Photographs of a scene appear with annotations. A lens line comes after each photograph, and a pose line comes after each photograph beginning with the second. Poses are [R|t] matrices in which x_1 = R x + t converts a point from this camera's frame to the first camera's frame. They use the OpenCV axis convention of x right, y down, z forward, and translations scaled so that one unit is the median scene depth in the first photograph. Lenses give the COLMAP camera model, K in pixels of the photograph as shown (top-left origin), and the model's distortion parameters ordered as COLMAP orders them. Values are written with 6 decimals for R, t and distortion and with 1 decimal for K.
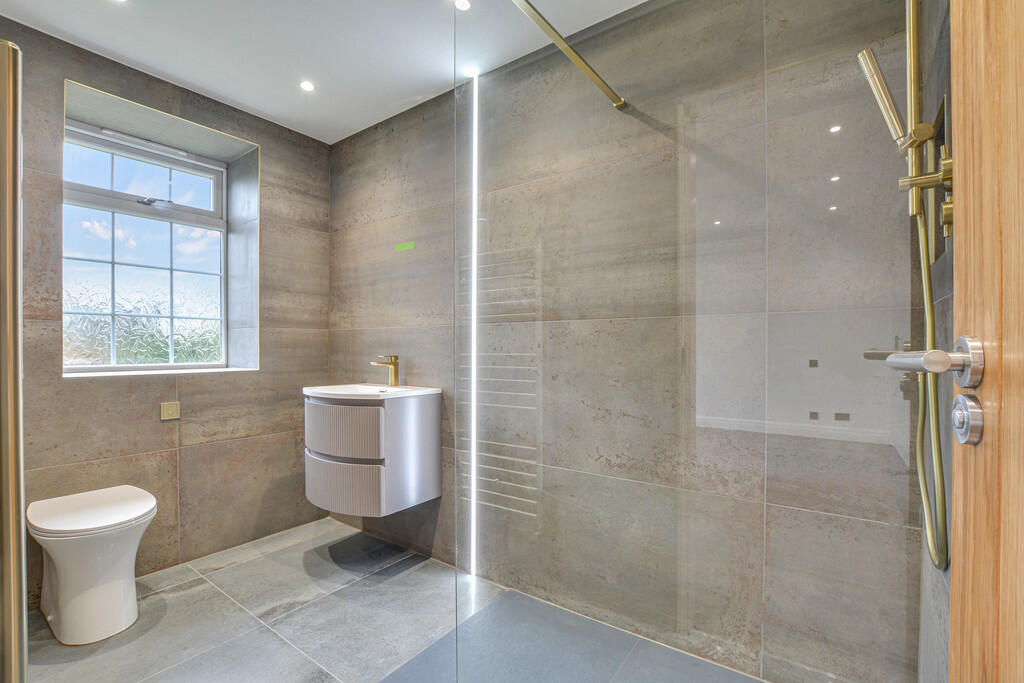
lens RADIAL K [[454.1, 0, 512.2], [0, 454.1, 345.2], [0, 0, 1]] dist [-0.028439, 0.002157]
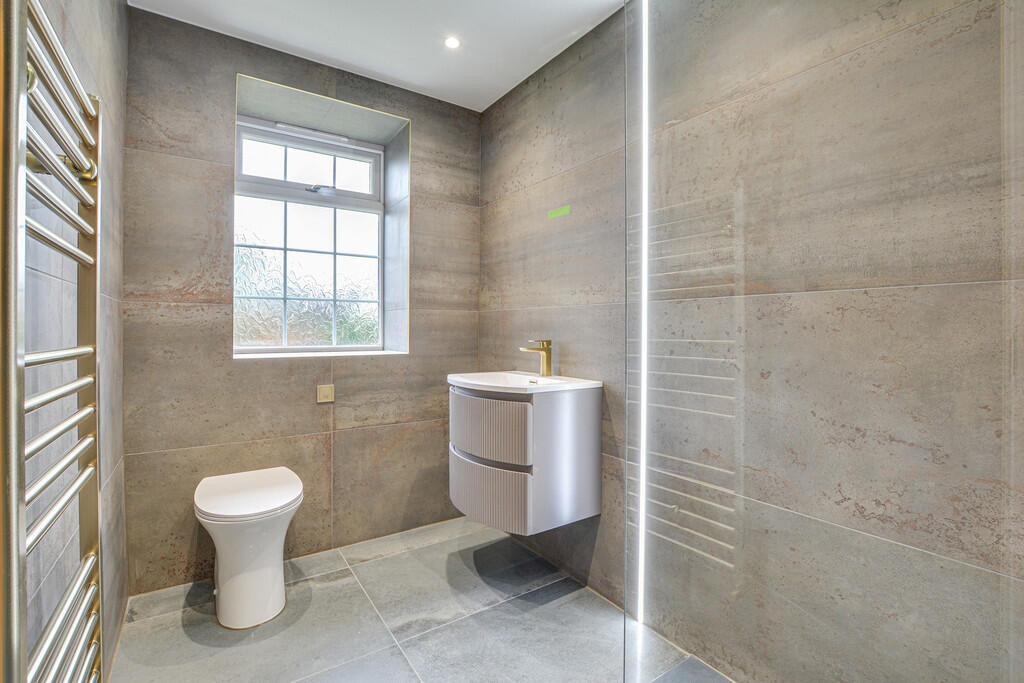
lens RADIAL K [[454.1, 0, 508.1], [0, 454.1, 335.0], [0, 0, 1]] dist [-0.028439, 0.002157]
pose [[0.937703, 0.007379, -0.347359, -0.035352], [-0.001510, 0.999852, 0.017166, -0.001897], [0.347434, -0.015572, 0.937575, 0.200438]]
